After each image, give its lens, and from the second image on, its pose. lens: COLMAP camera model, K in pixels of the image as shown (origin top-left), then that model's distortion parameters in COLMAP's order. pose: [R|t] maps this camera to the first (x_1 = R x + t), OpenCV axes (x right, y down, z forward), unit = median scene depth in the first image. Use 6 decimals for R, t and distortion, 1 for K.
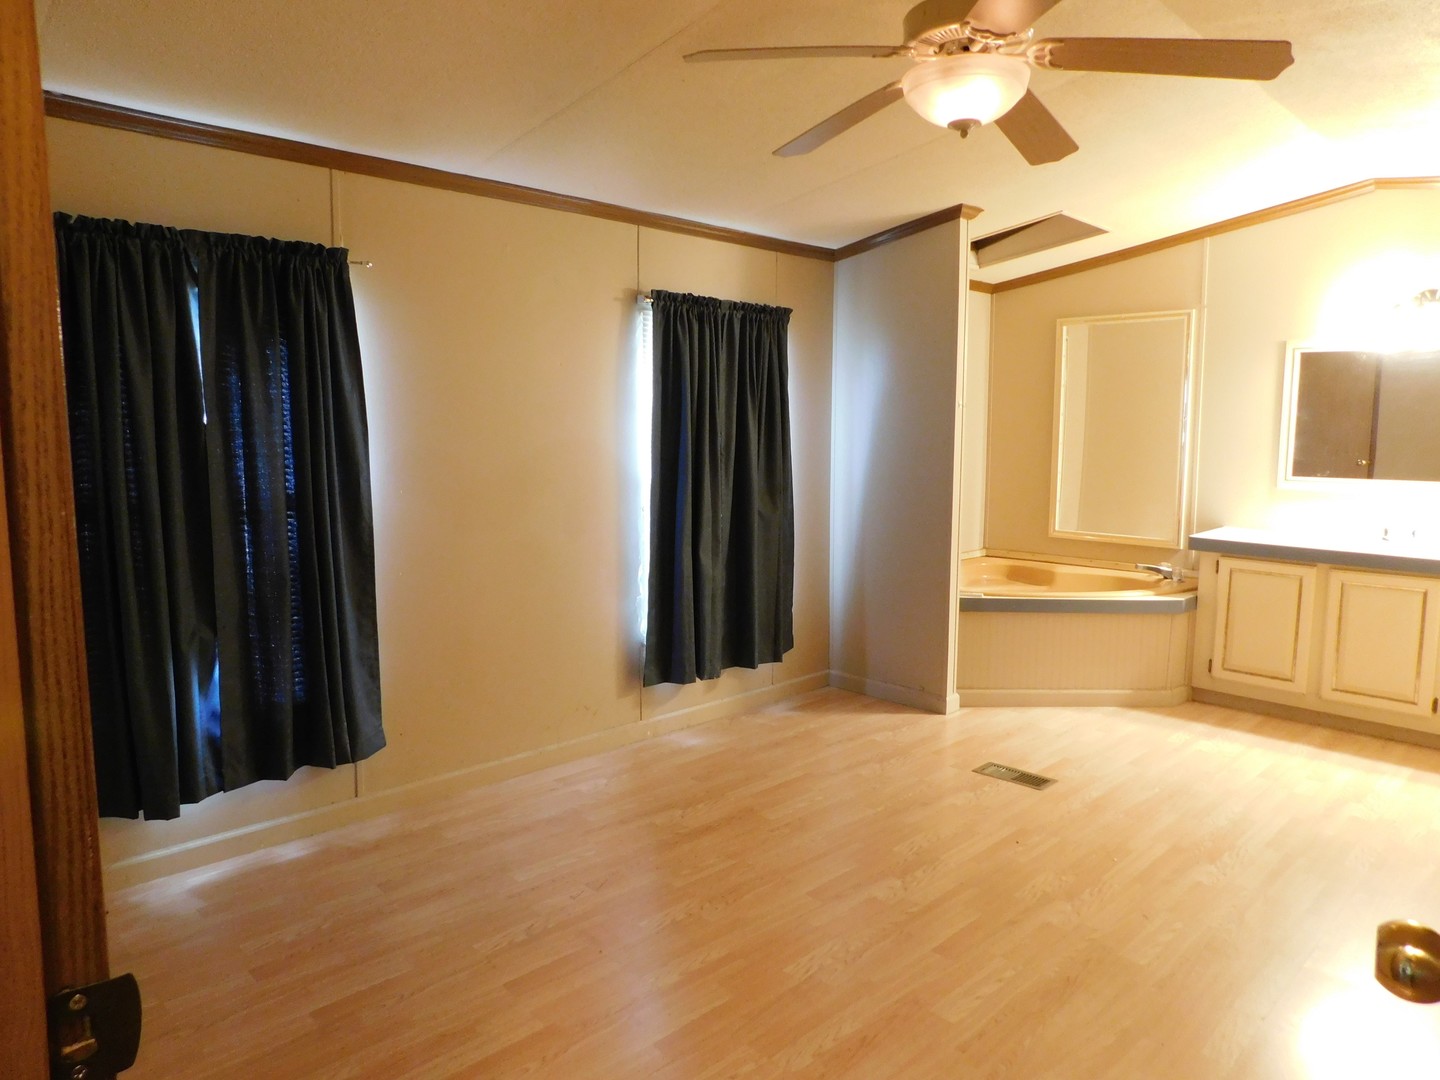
lens RADIAL K [[965.5, 0, 703.3], [0, 965.5, 536.1], [0, 0, 1]] dist [-0.031889, 0.000247]
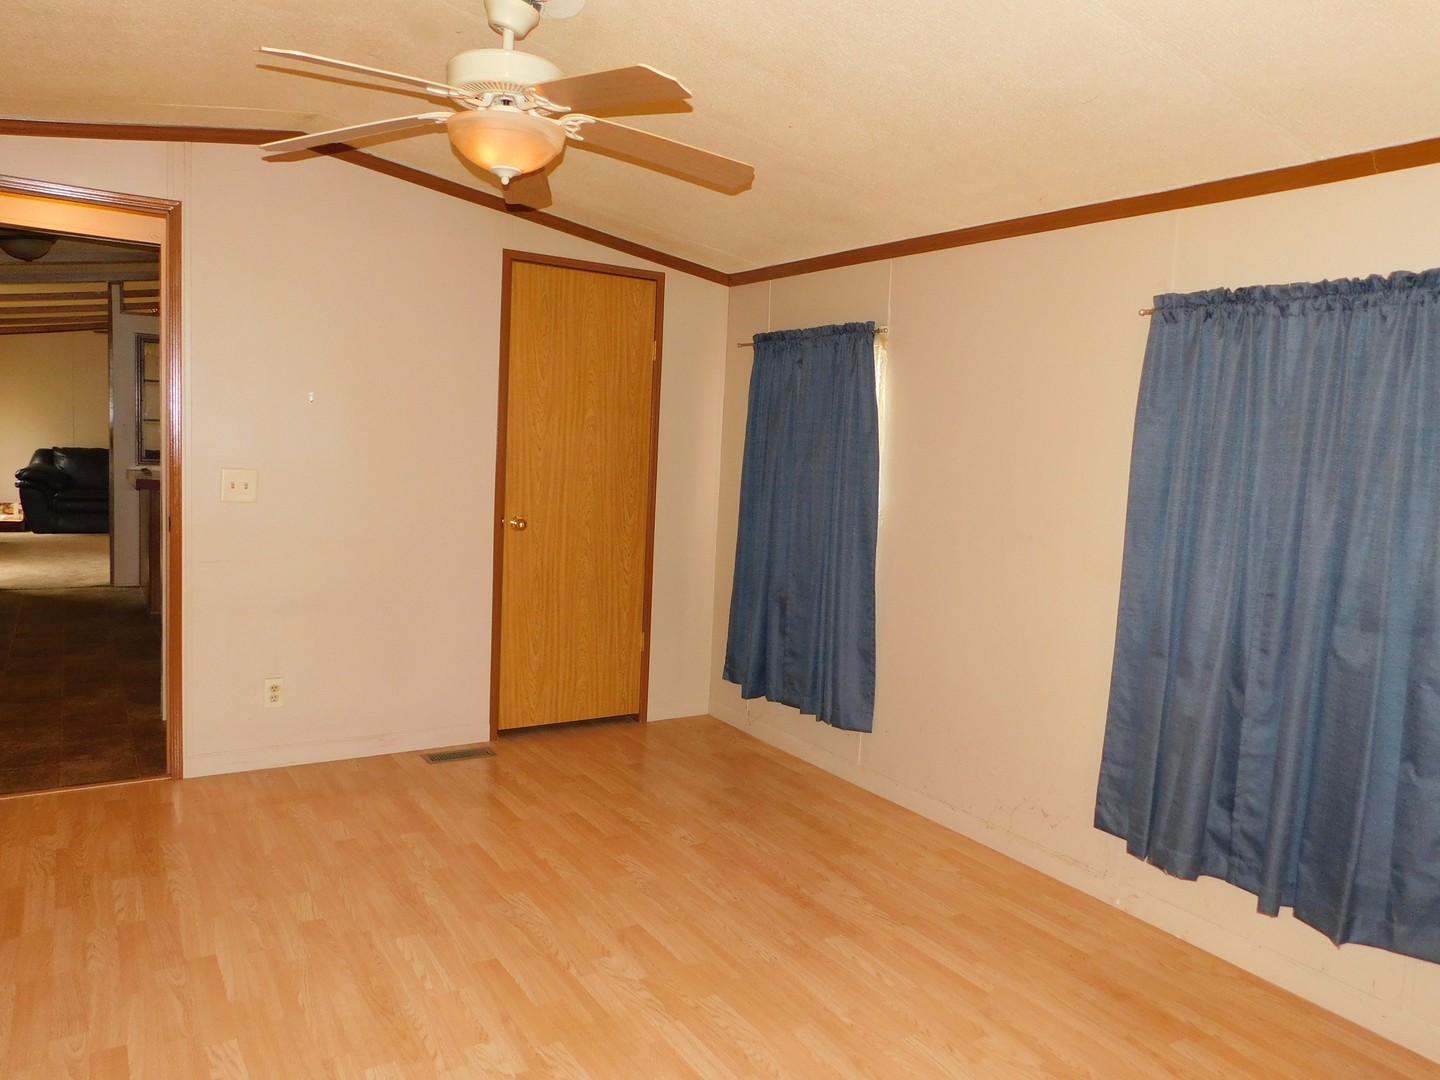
lens RADIAL K [[999.9, 0, 720.0], [0, 999.9, 540.0], [0, 0, 1]] dist [-0.046739, 0.056974]
pose [[-0.196264, 0.079575, -0.977317, 1.064269], [-0.157458, 0.981209, 0.111513, -0.147601], [0.967826, 0.175773, -0.180046, 1.195716]]
